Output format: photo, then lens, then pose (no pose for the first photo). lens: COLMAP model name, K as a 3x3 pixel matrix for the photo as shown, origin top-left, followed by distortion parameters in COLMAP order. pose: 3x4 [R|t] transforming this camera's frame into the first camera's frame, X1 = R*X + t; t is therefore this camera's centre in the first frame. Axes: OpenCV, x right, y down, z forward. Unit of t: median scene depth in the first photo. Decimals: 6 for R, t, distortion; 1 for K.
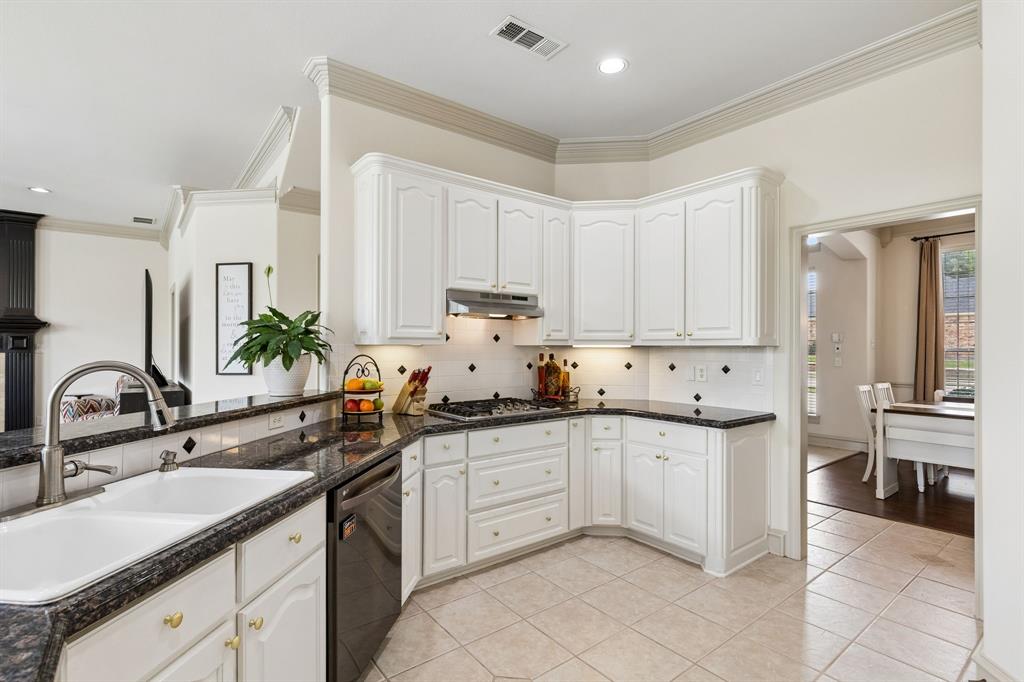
lens RADIAL K [[476.8, 0, 513.0], [0, 476.8, 344.4], [0, 0, 1]] dist [0.000520, 0.000362]
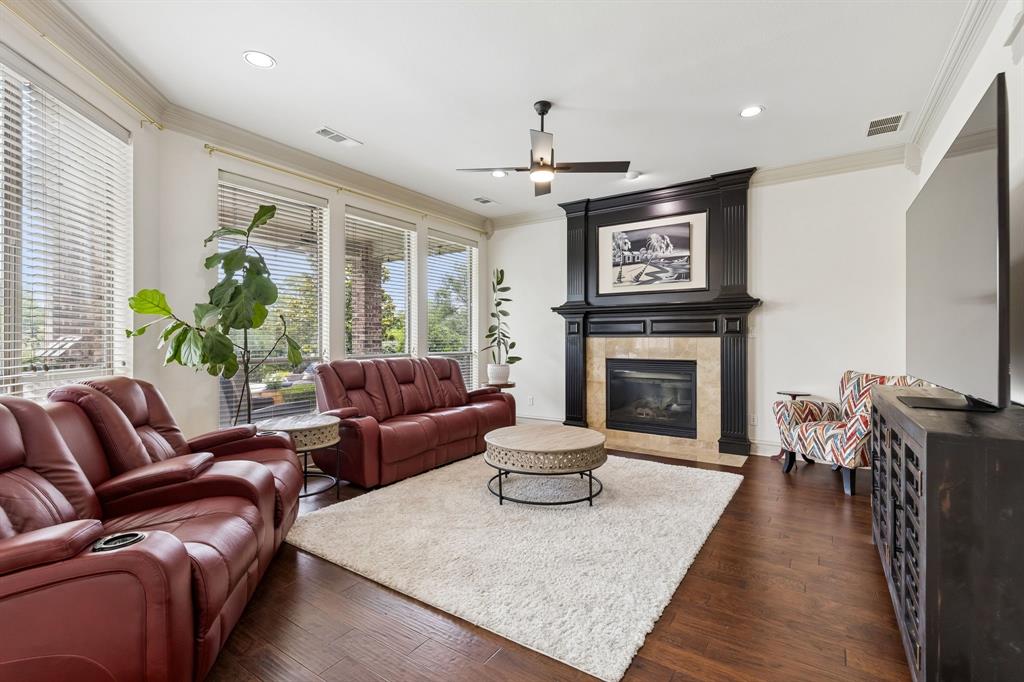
lens RADIAL K [[461.8, 0, 510.7], [0, 461.8, 341.8], [0, 0, 1]] dist [-0.001660, -0.000623]
pose [[0.318507, -0.002467, -0.947917, -0.371944], [0.001838, 0.999996, -0.001984, 0.024783], [0.947919, -0.001111, 0.318510, 0.354021]]
